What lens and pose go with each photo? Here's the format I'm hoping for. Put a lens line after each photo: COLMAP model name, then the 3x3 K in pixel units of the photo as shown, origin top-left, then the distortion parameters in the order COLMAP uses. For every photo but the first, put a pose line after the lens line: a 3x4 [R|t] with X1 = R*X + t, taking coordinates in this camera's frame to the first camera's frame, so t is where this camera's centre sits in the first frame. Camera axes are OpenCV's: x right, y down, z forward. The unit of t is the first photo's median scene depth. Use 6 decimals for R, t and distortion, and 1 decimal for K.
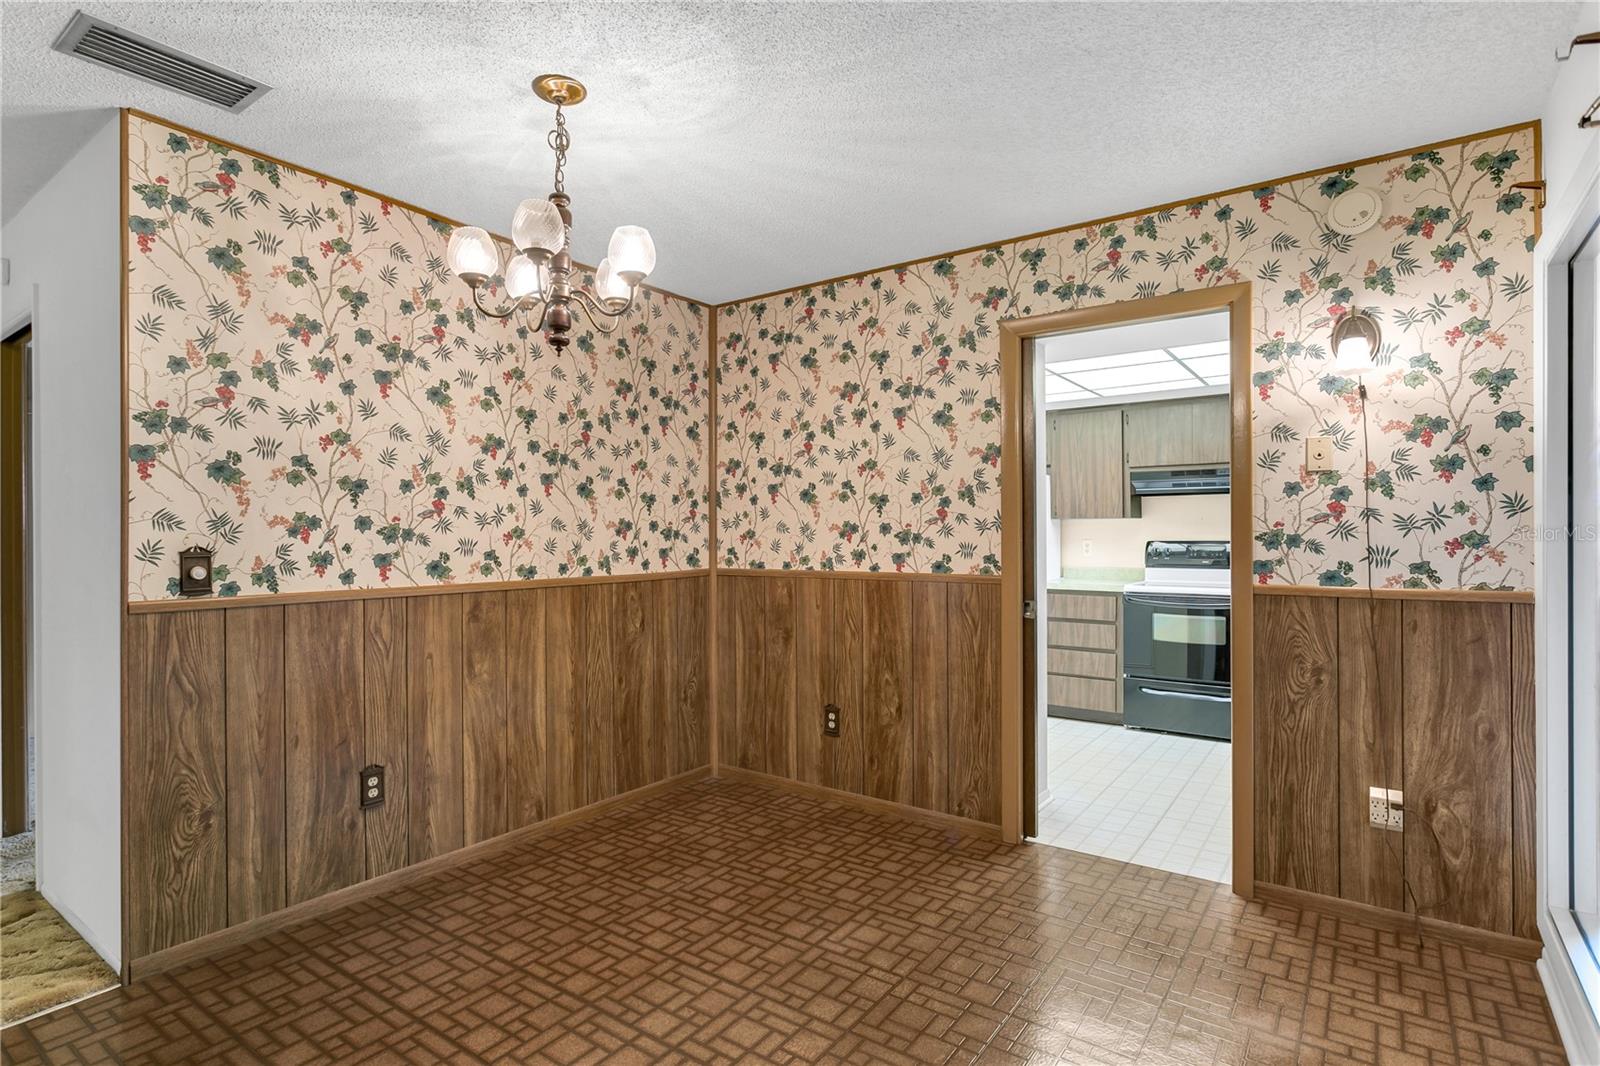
lens RADIAL K [[812.7, 0, 769.3], [0, 812.7, 533.9], [0, 0, 1]] dist [-0.015251, 0.011415]
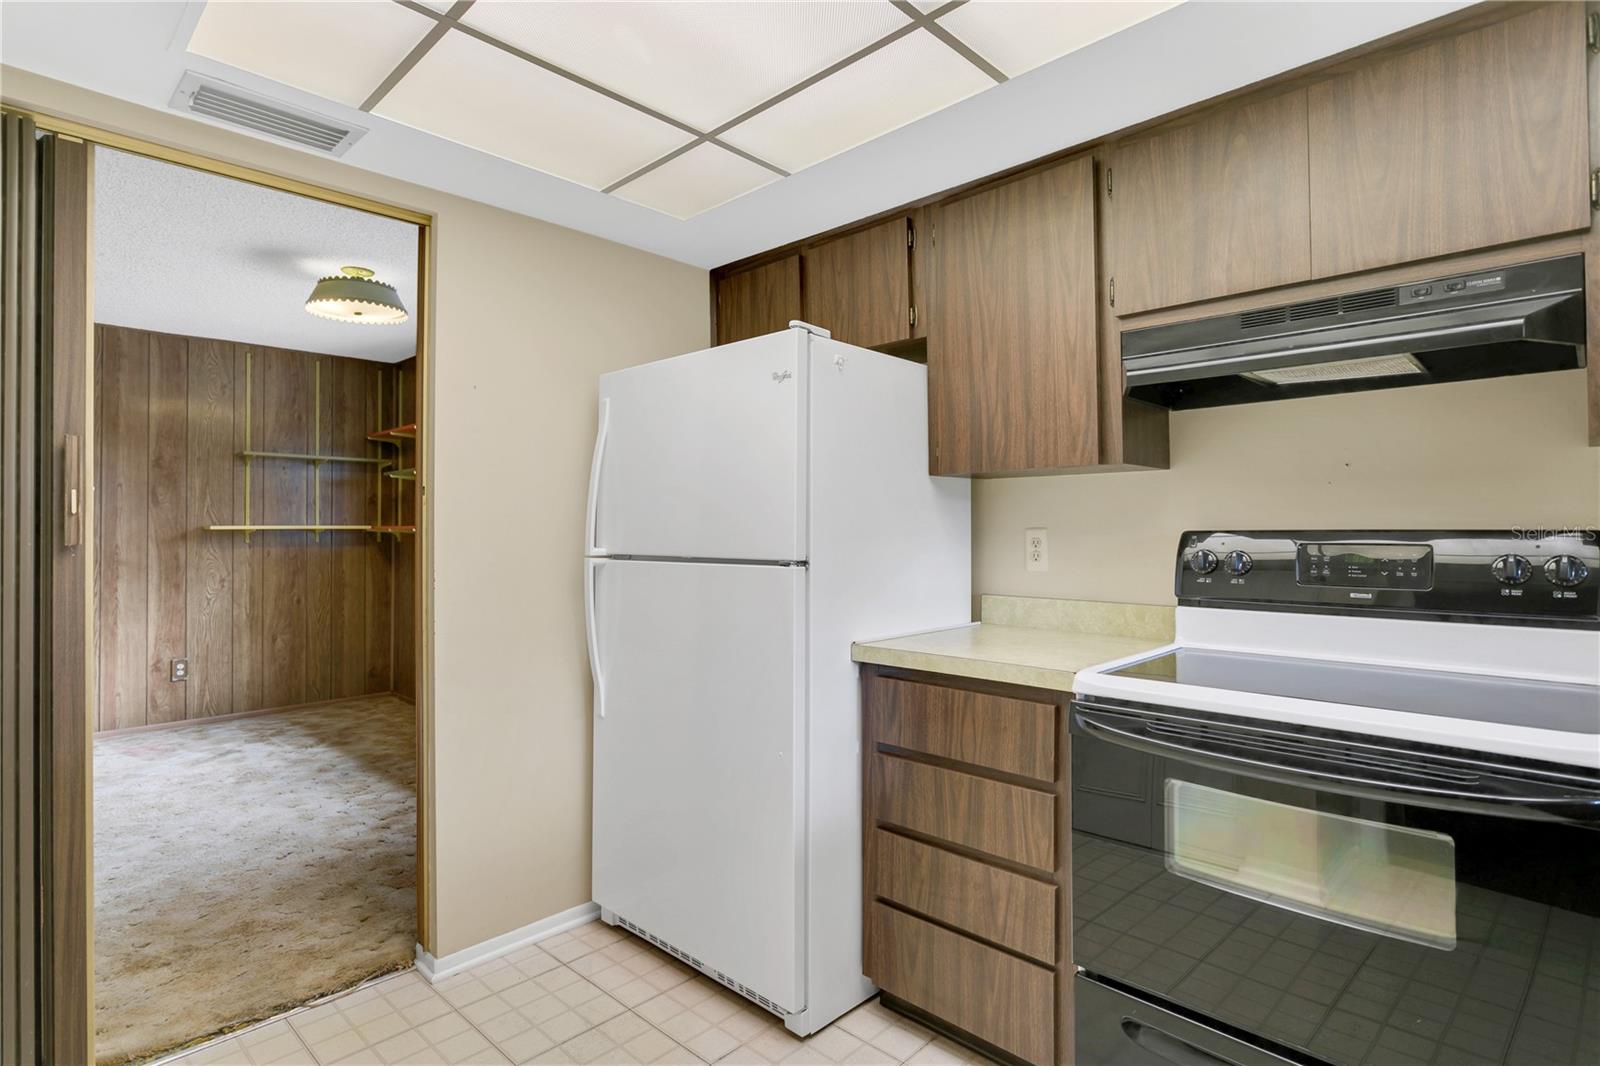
lens RADIAL K [[803.1, 0, 799.9], [0, 803.1, 514.4], [0, 0, 1]] dist [-0.010757, 0.012603]
pose [[0.993004, -0.002077, -0.118063, 0.590024], [0.000099, 0.999860, -0.016753, 0.013025], [0.118081, 0.016624, 0.992865, 1.088729]]
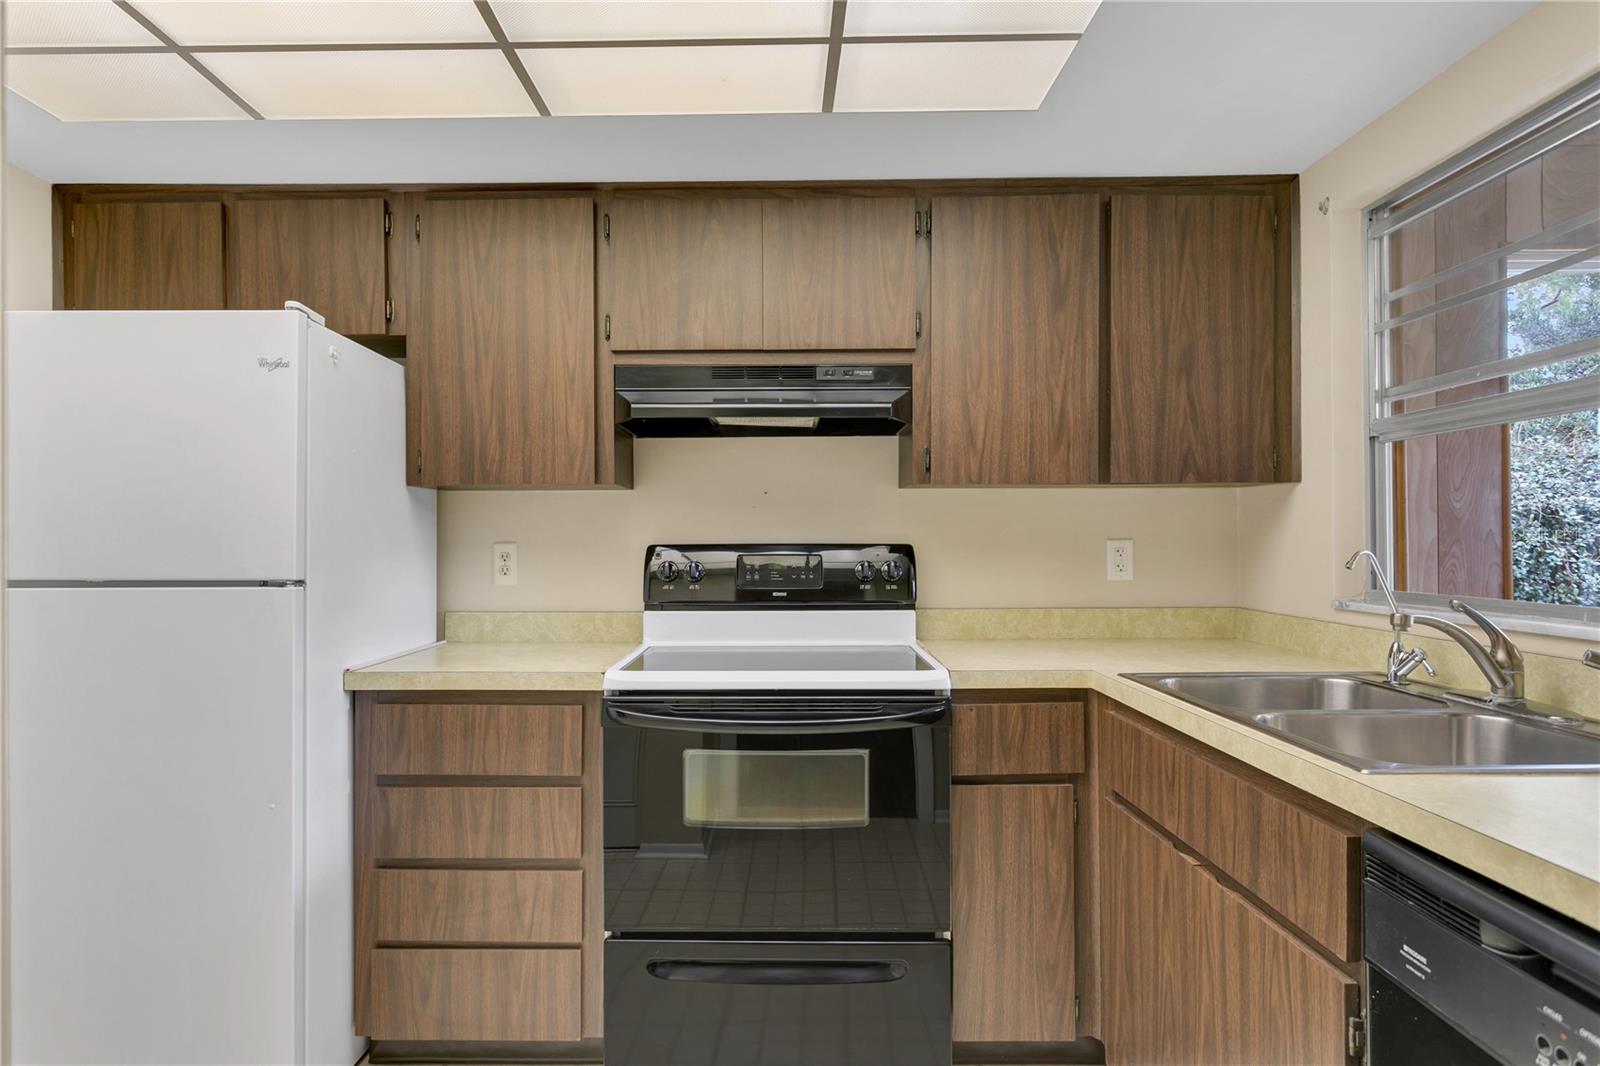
lens RADIAL K [[913.1, 0, 767.9], [0, 913.1, 534.6], [0, 0, 1]] dist [-0.000572, 0.000376]
pose [[0.805591, 0.005654, 0.592445, 0.419085], [-0.001609, 0.999972, -0.007355, 0.012072], [-0.592470, 0.004972, 0.805577, 1.029267]]
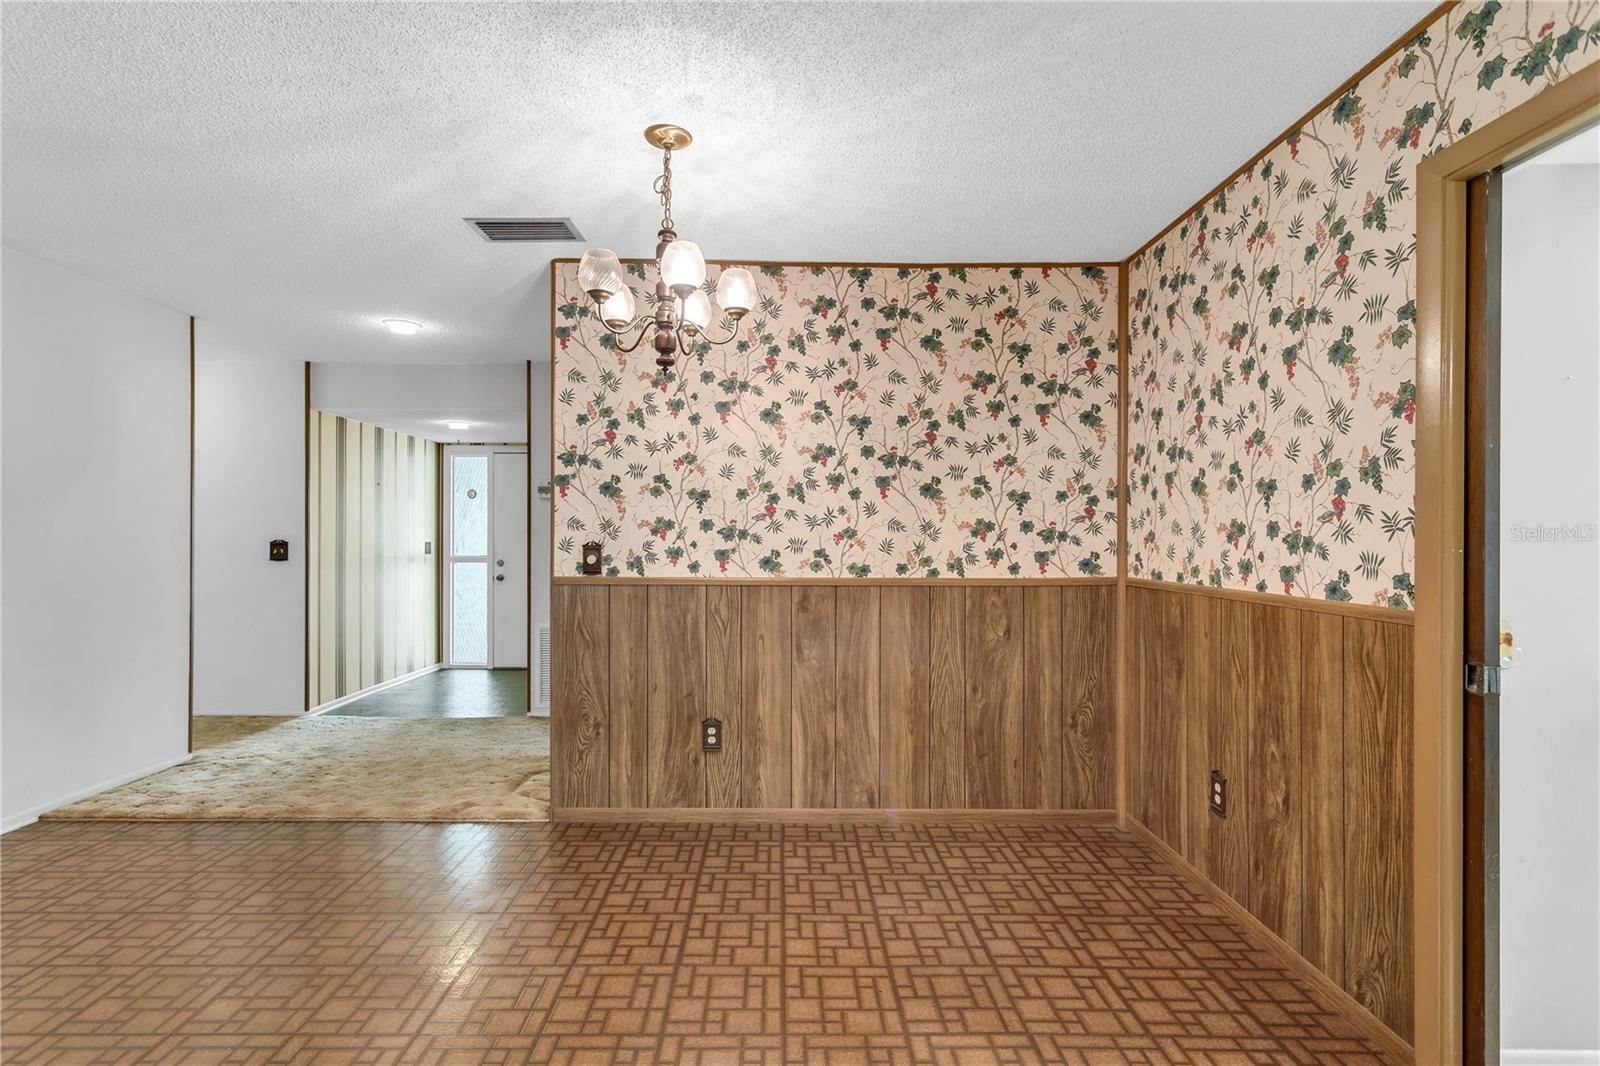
lens RADIAL K [[762.1, 0, 782.1], [0, 762.1, 536.5], [0, 0, 1]] dist [-0.005195, 0.007289]
pose [[0.605186, 0.007247, -0.796051, 0.453388], [-0.005367, 0.999973, 0.005024, -0.001706], [0.796066, 0.001232, 0.605209, 0.328432]]
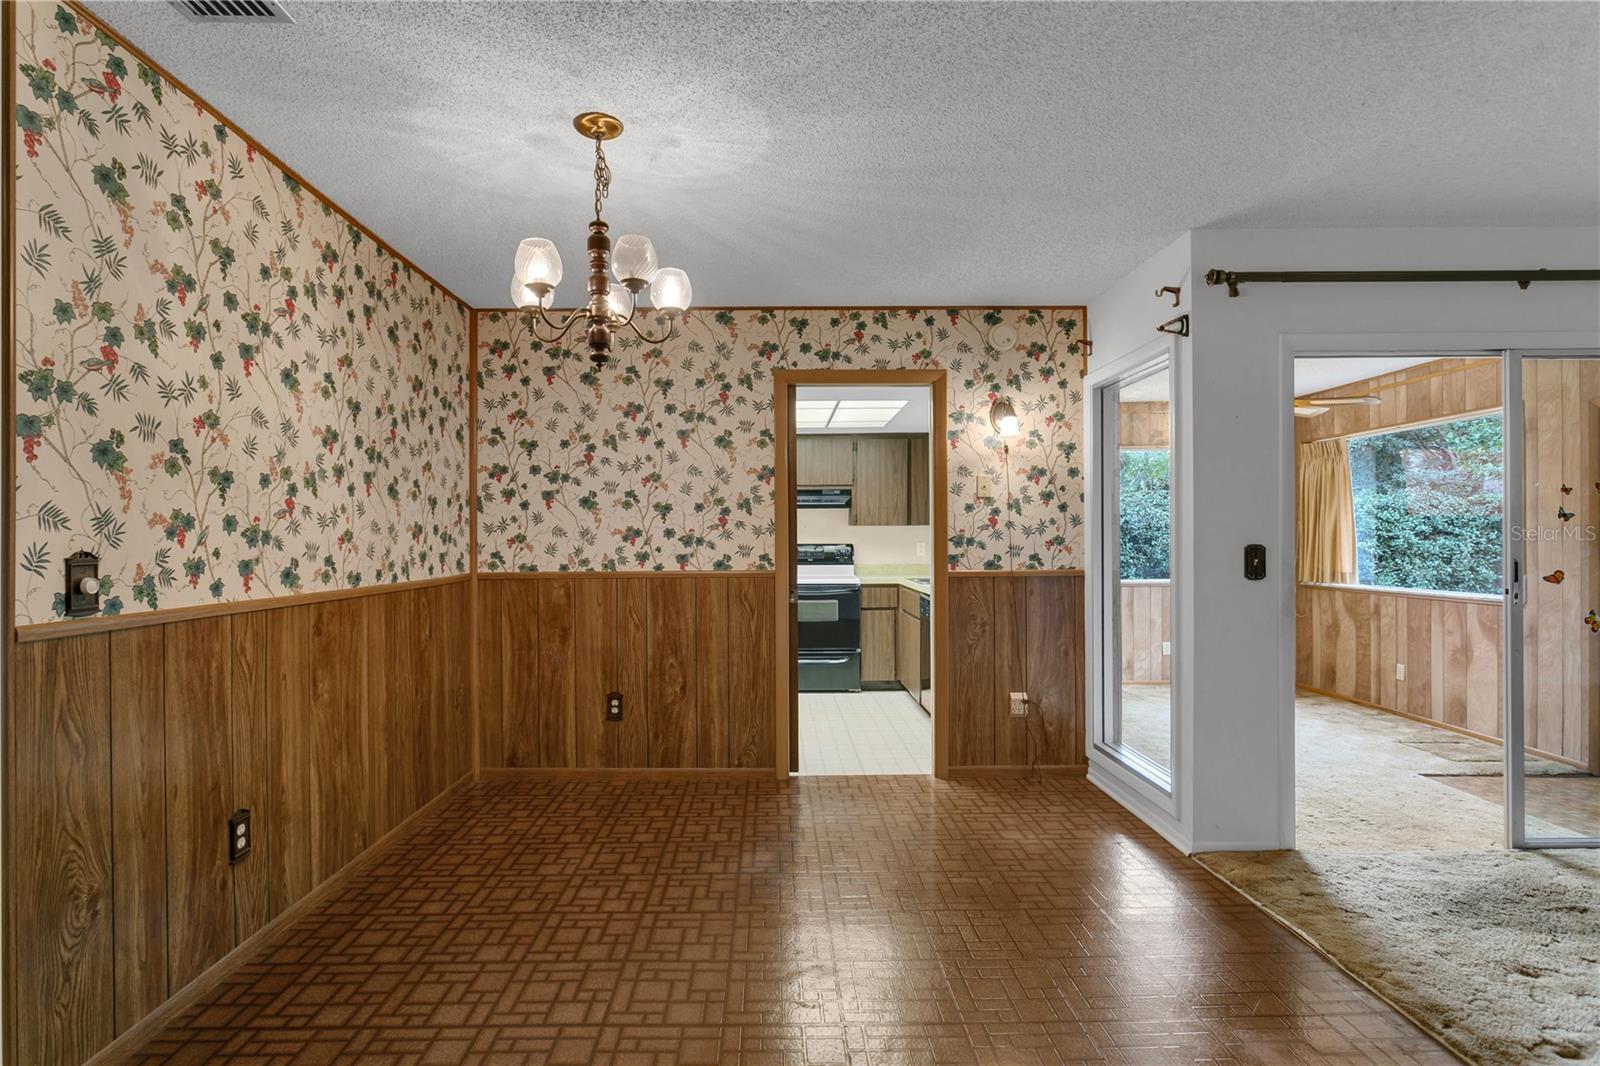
lens RADIAL K [[793.6, 0, 766.1], [0, 793.6, 539.9], [0, 0, 1]] dist [-0.019347, 0.007763]
pose [[0.803026, -0.001093, 0.595943, -0.475318], [0.001835, 0.999998, -0.000639, 0.004742], [-0.595941, 0.001607, 0.803026, 0.012378]]
